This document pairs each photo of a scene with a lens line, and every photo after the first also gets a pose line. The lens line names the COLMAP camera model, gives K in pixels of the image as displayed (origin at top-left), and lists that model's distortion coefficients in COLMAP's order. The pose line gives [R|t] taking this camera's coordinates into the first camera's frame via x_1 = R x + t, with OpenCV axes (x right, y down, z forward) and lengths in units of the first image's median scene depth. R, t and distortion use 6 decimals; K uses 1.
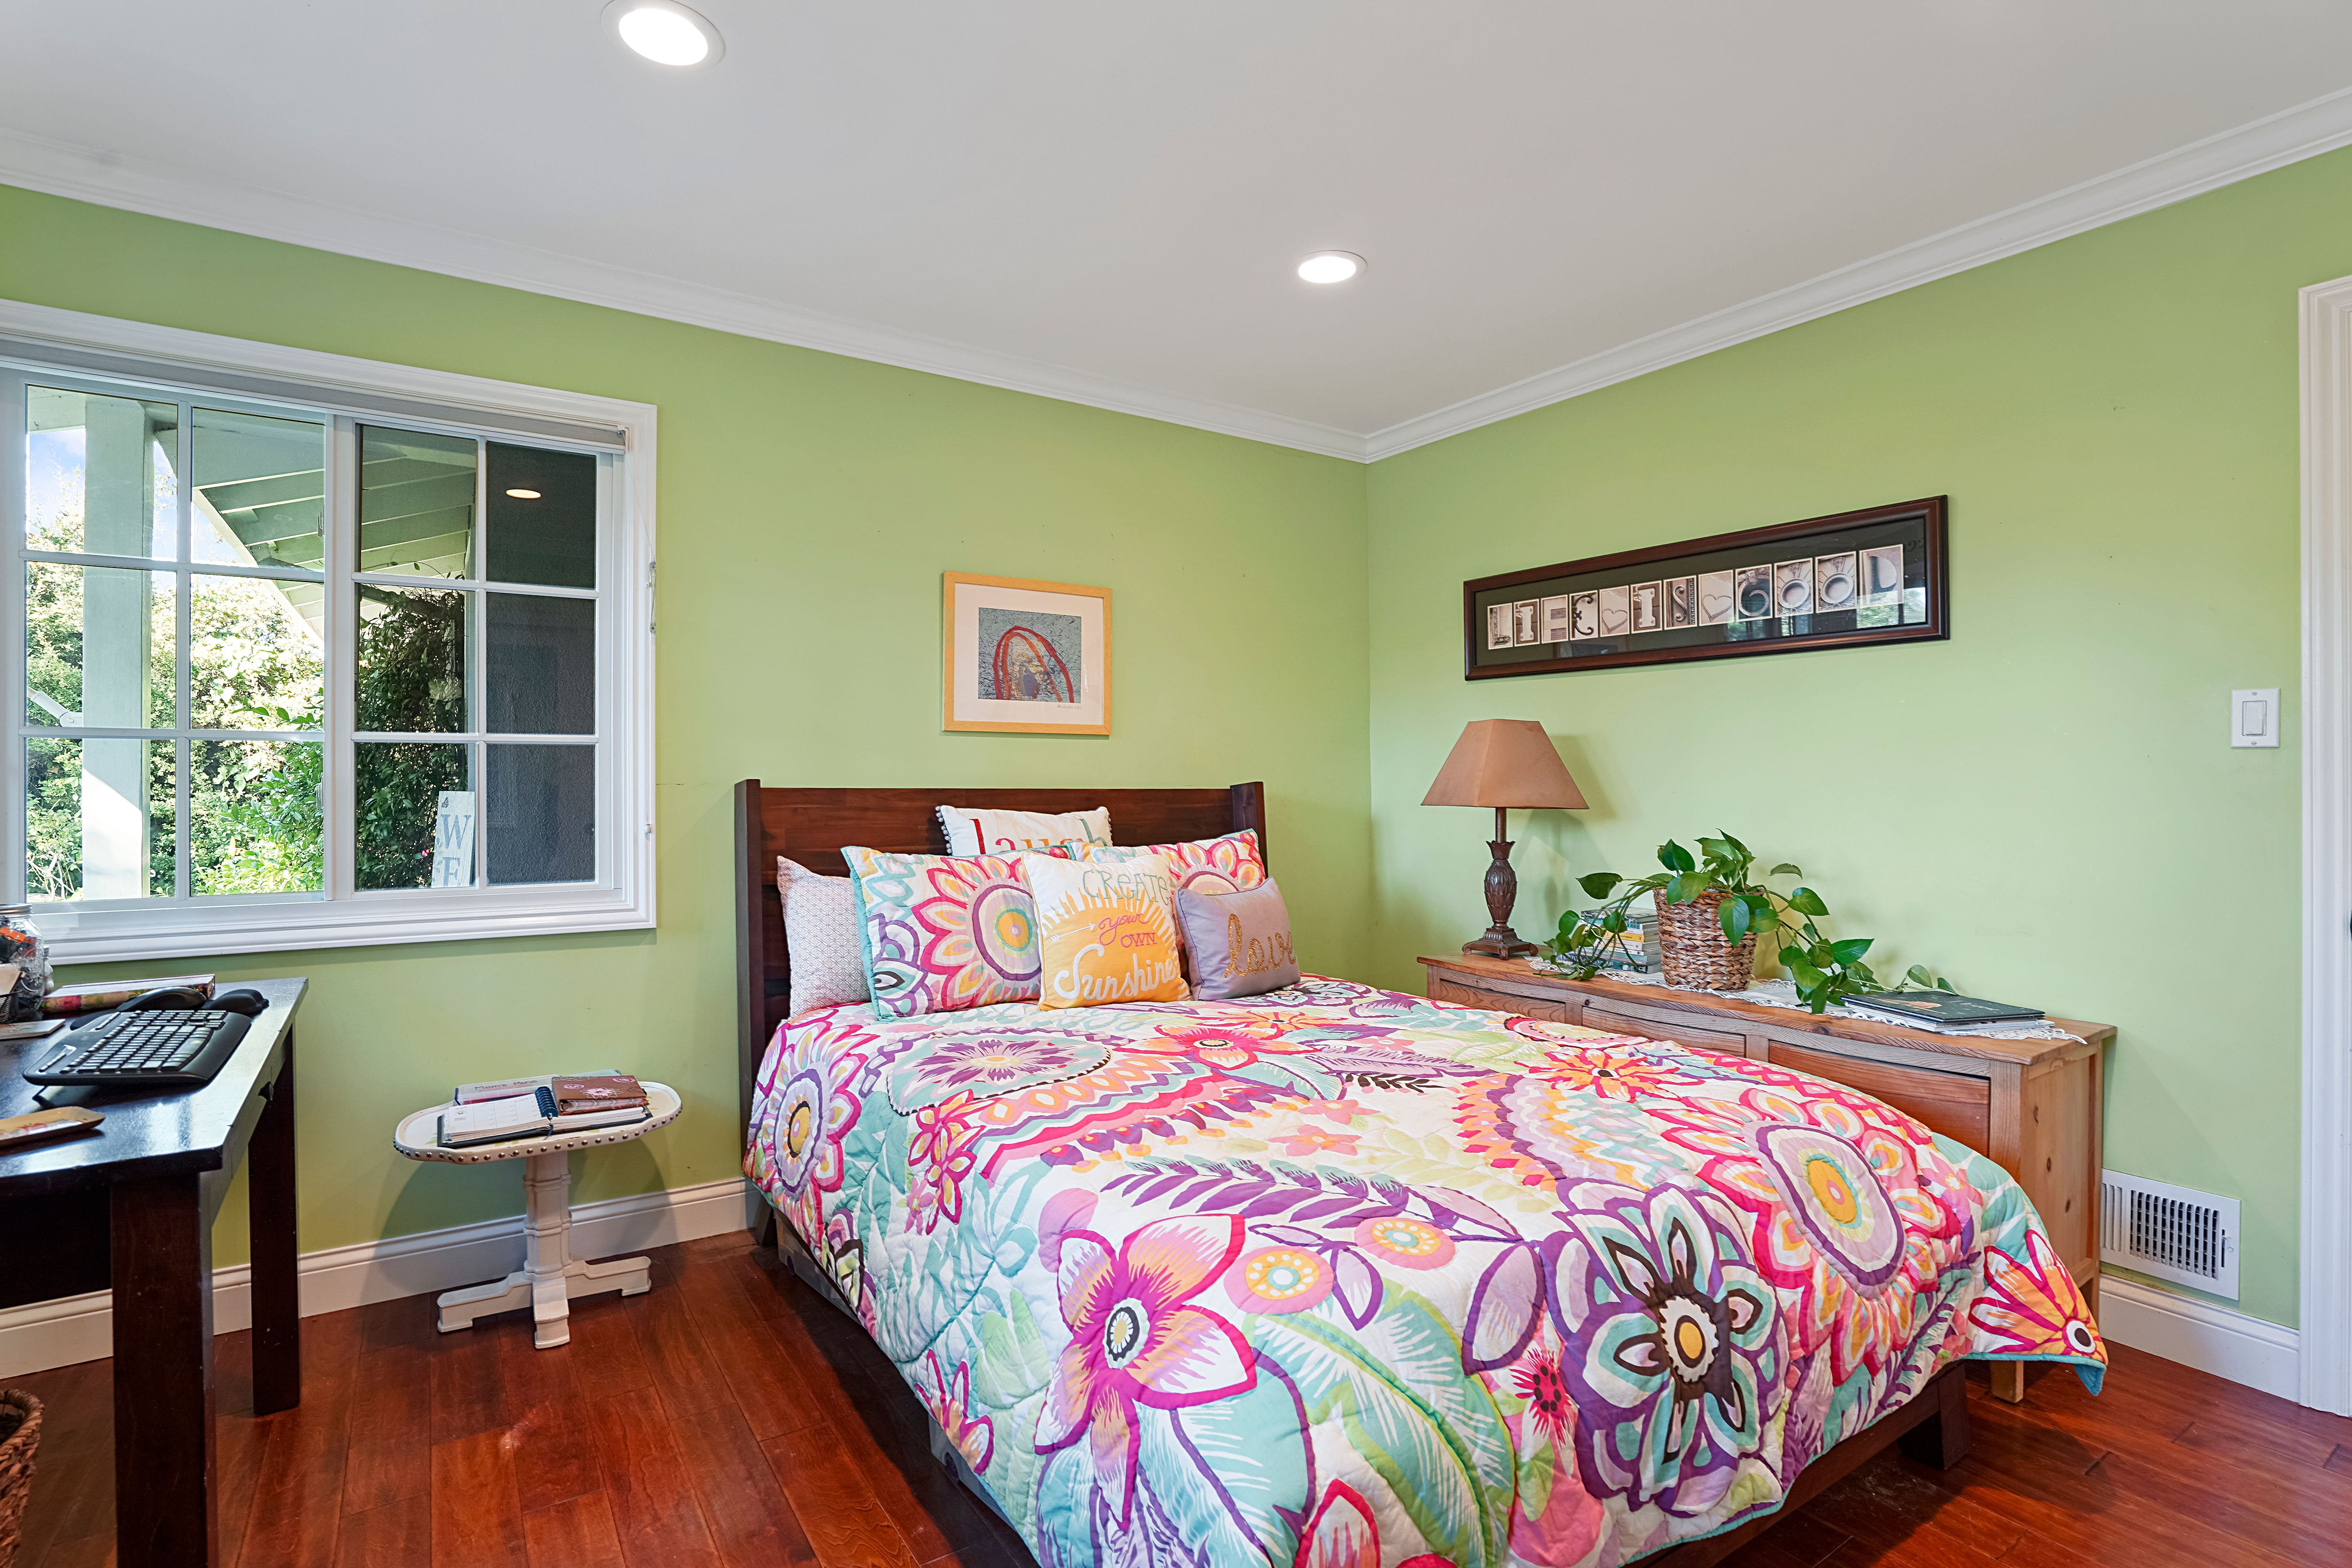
lens RADIAL K [[1092.8, 0, 1165.2], [0, 1092.8, 784.7], [0, 0, 1]] dist [-0.044130, 0.009671]
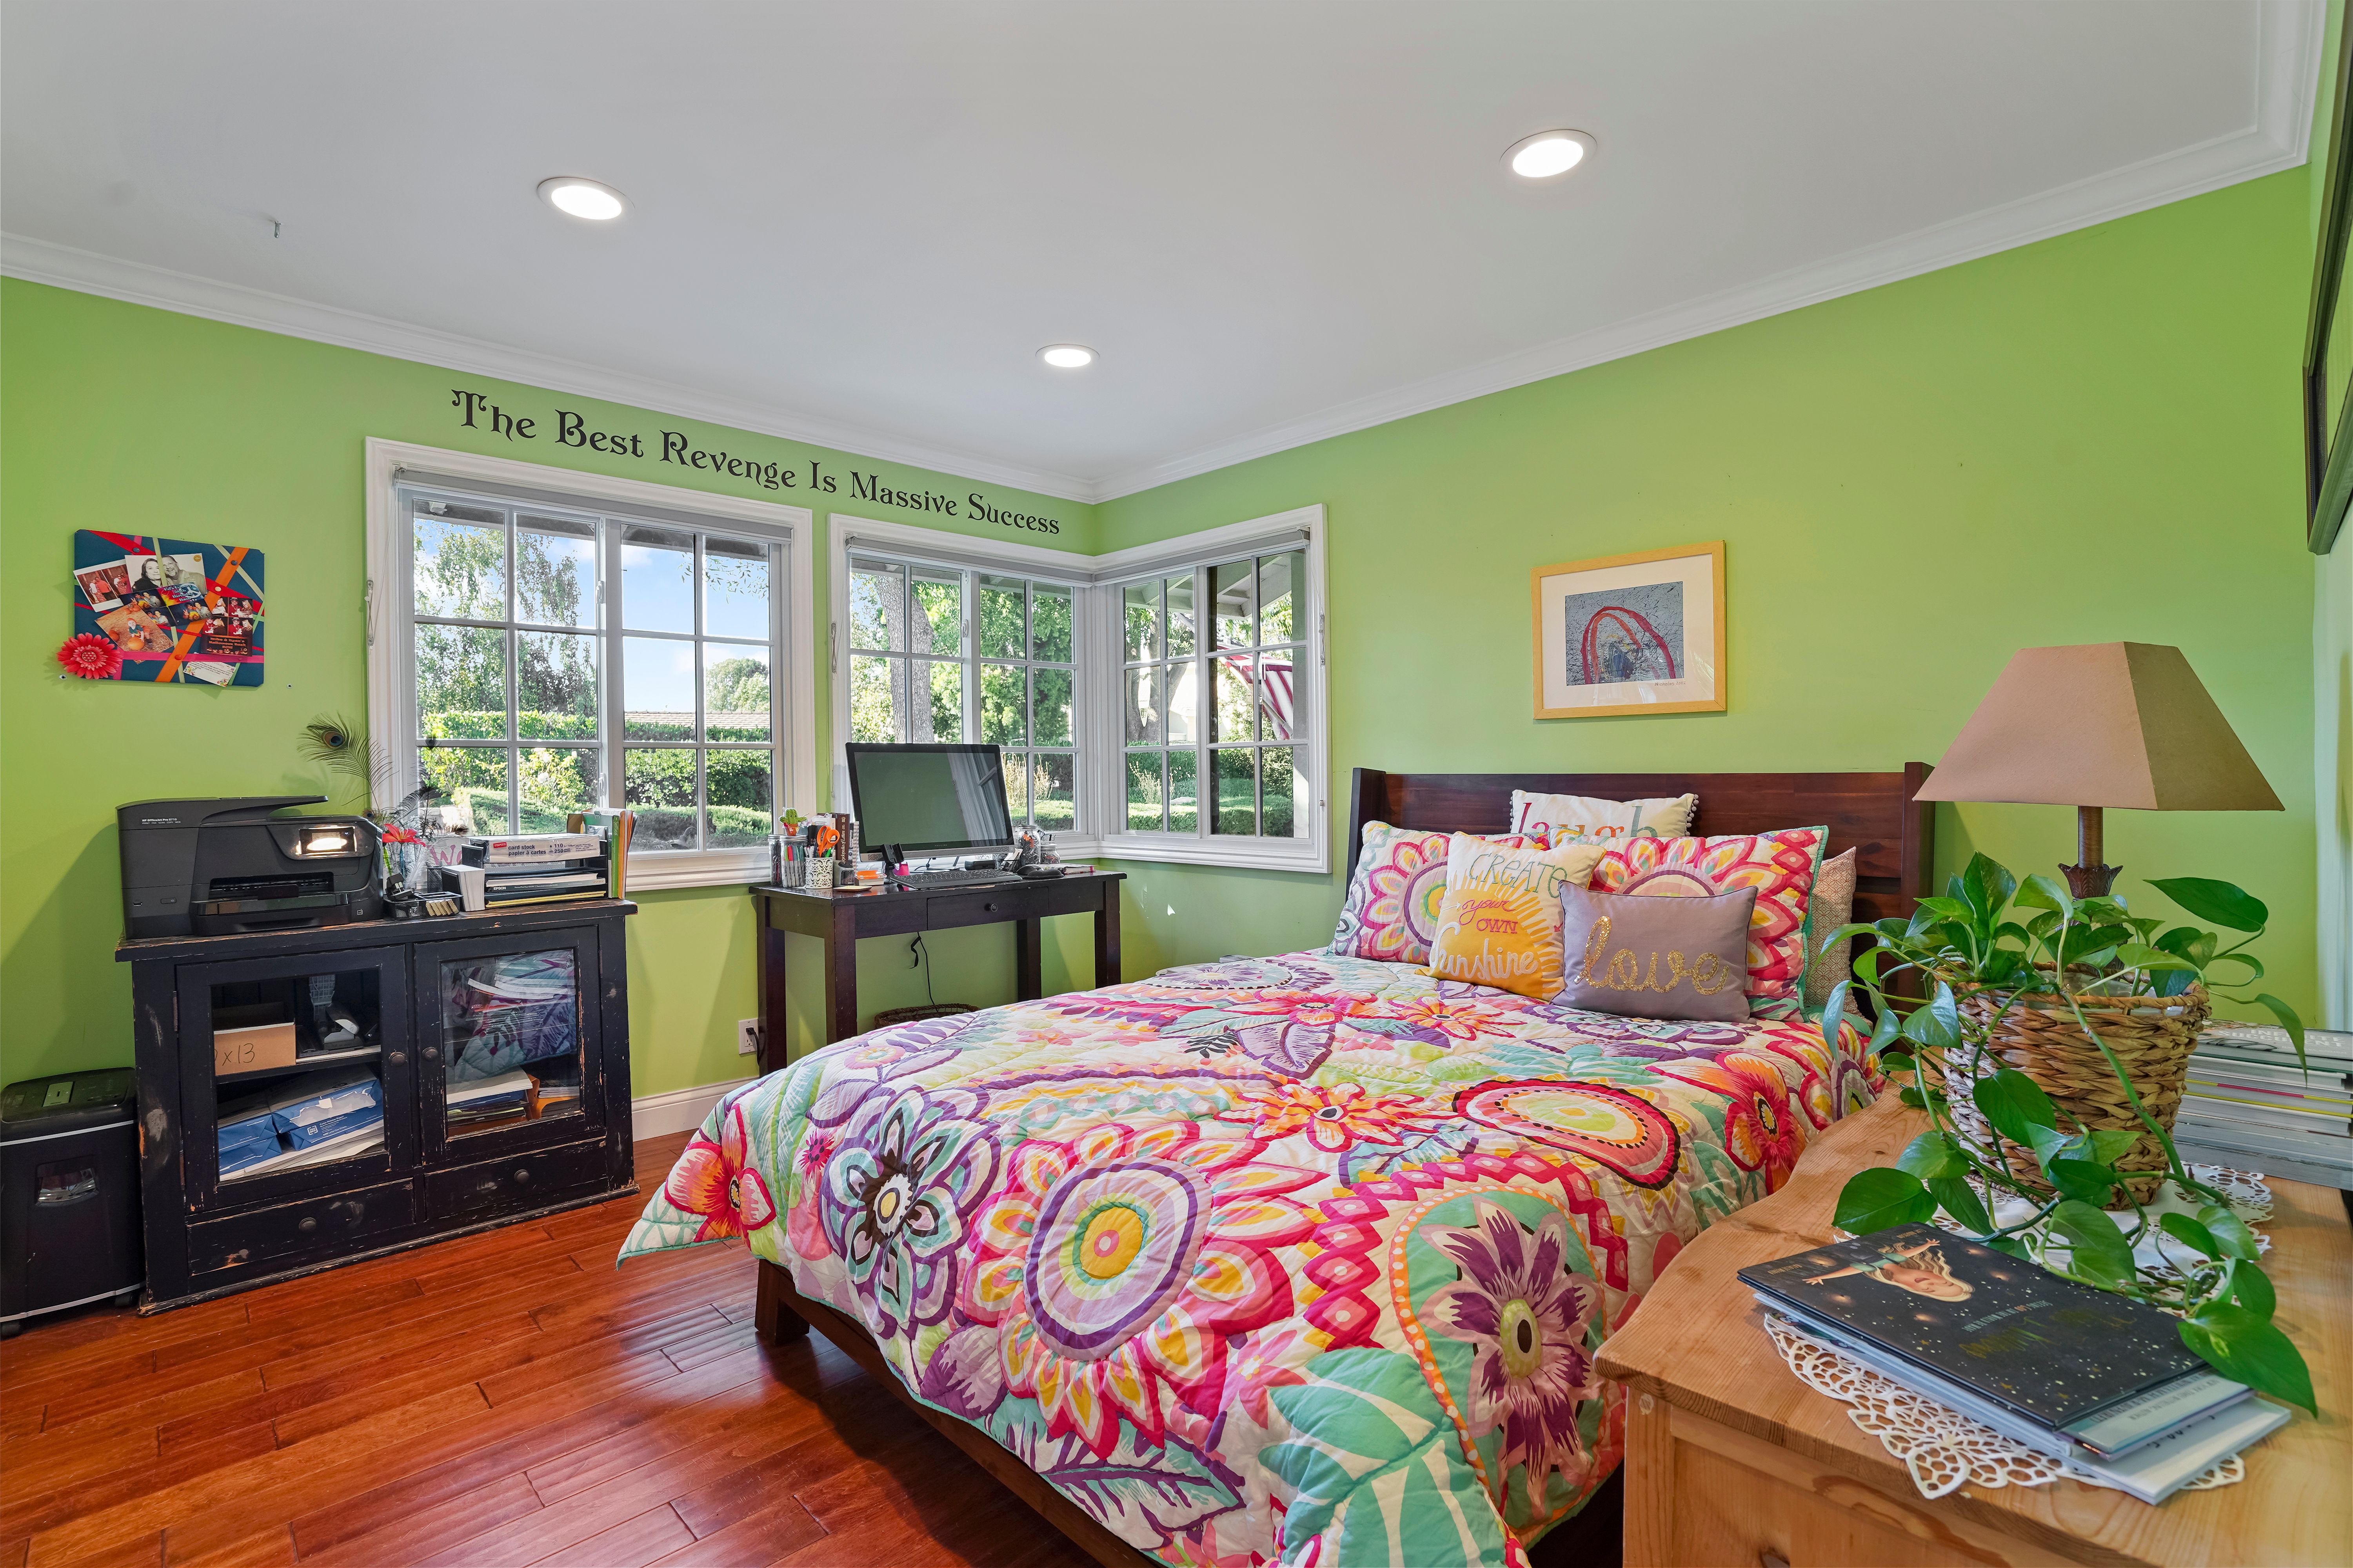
lens RADIAL K [[1093.1, 0, 1192.4], [0, 1093.1, 784.4], [0, 0, 1]] dist [-0.044130, 0.009671]
pose [[0.204785, 0.009006, -0.978766, 0.879027], [0.009197, 0.999896, 0.011125, -0.001059], [0.978764, -0.011280, 0.204681, 0.522416]]
